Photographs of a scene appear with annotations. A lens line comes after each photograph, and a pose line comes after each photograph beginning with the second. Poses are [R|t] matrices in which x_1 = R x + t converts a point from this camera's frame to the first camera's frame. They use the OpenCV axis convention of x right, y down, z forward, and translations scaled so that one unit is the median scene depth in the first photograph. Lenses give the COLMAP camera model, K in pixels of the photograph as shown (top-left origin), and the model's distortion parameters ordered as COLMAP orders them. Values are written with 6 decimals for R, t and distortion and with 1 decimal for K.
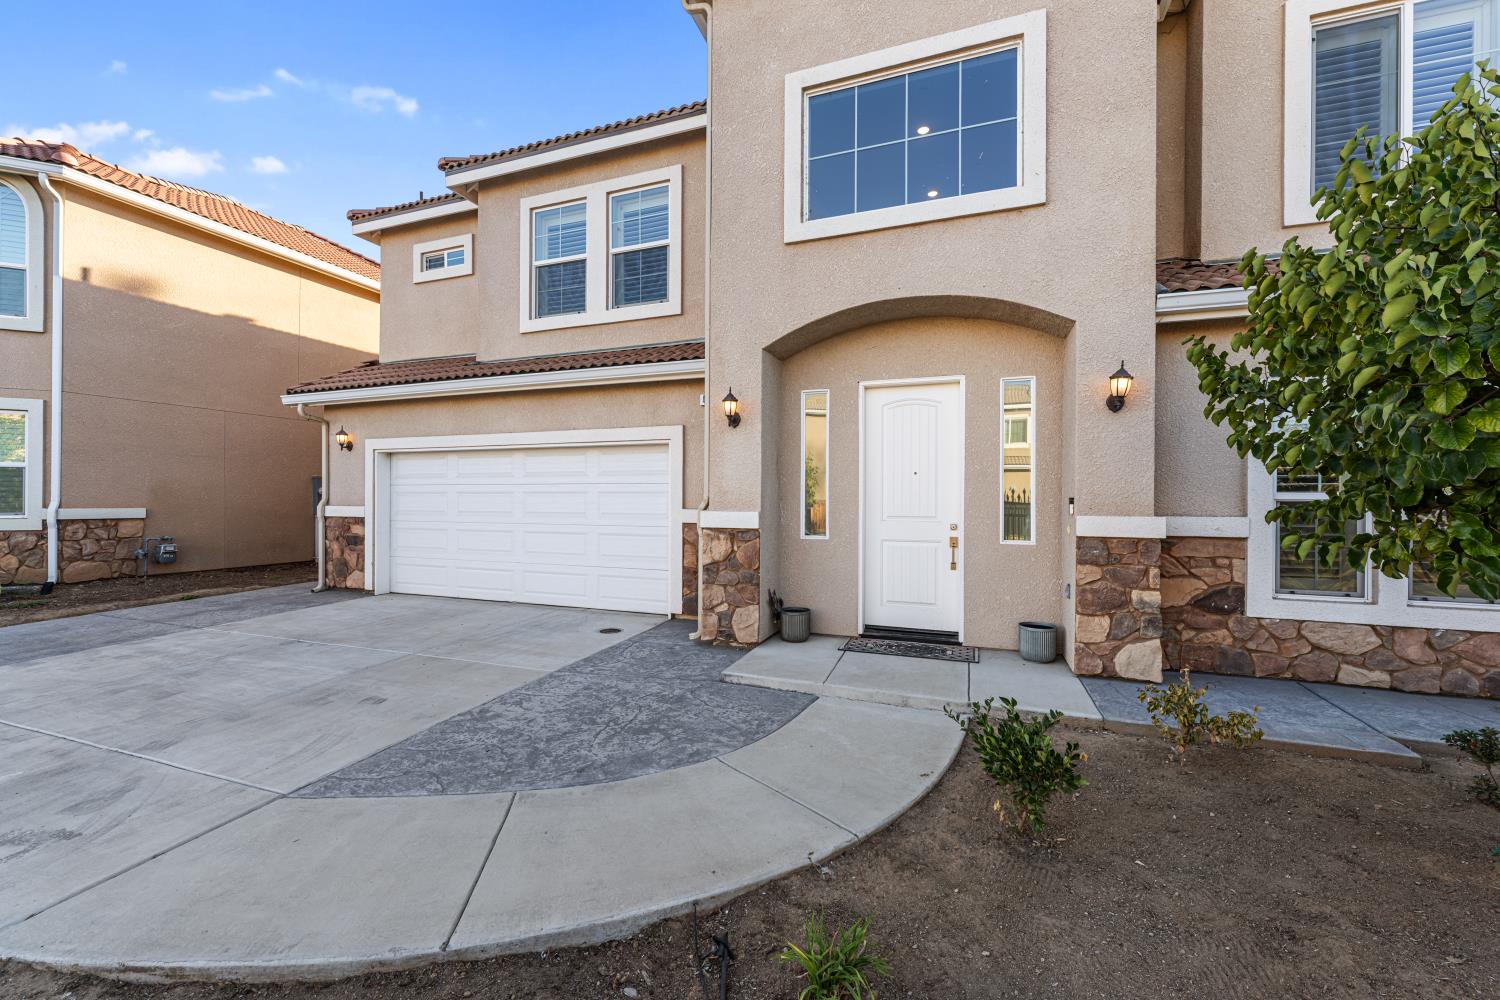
lens RADIAL K [[609.9, 0, 745.8], [0, 609.9, 499.5], [0, 0, 1]] dist [0.000202, 0.000005]
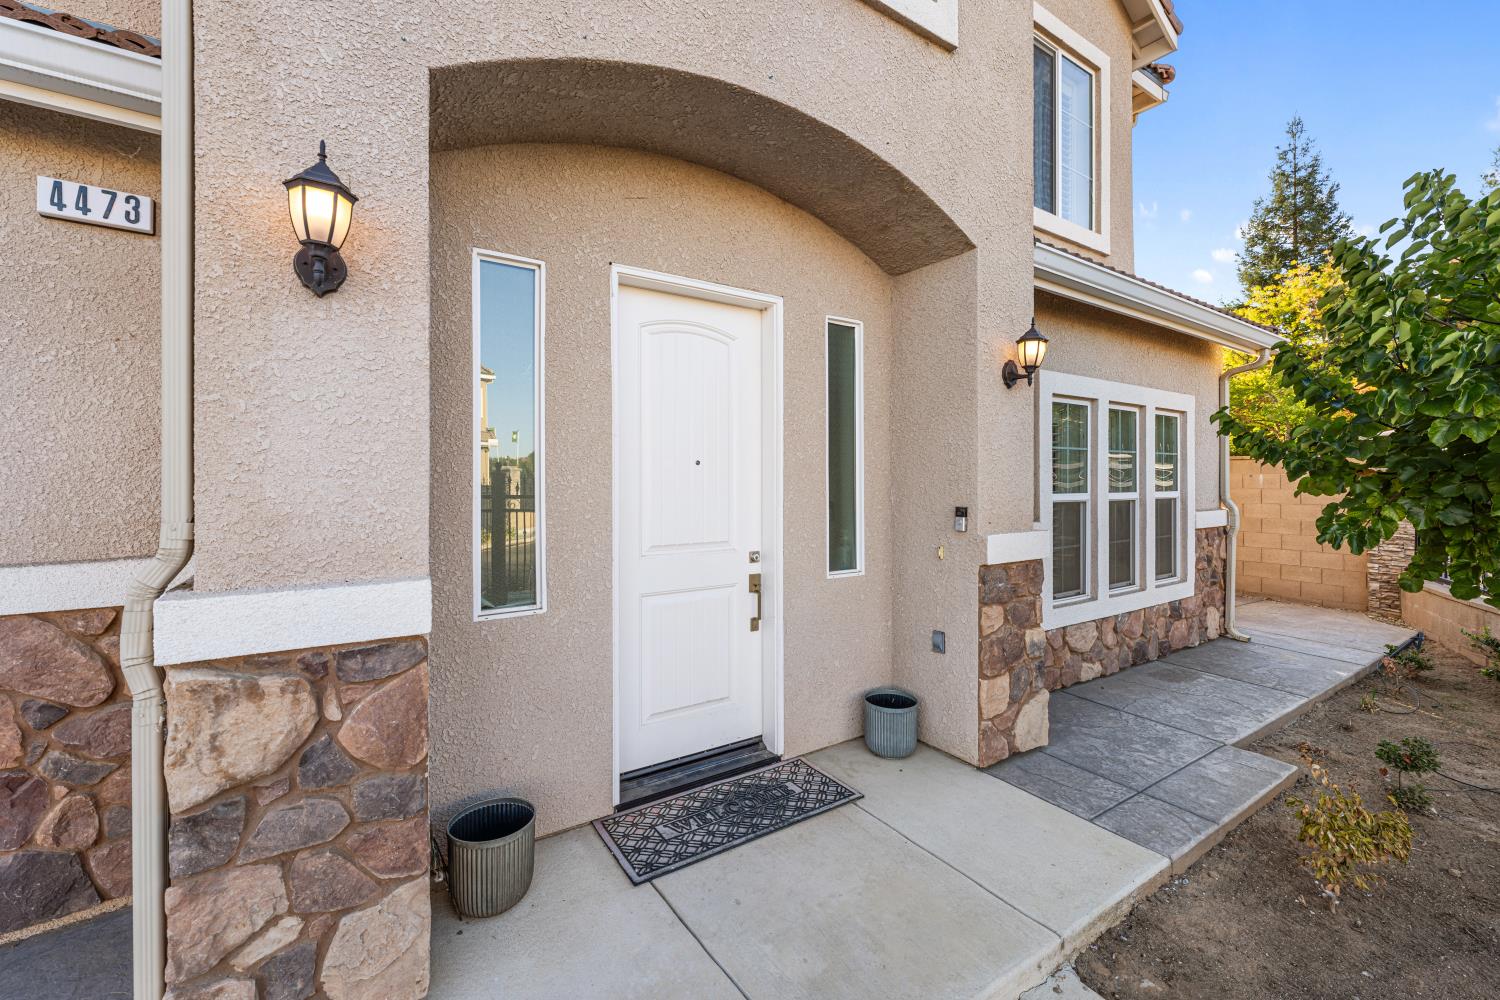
lens RADIAL K [[609.9, 0, 747.6], [0, 609.9, 484.5], [0, 0, 1]] dist [0.000202, 0.000005]
pose [[0.597035, -0.010184, 0.802151, -0.132021], [0.003148, 0.999941, 0.010353, -0.031084], [-0.802209, -0.003656, 0.597032, 0.678271]]
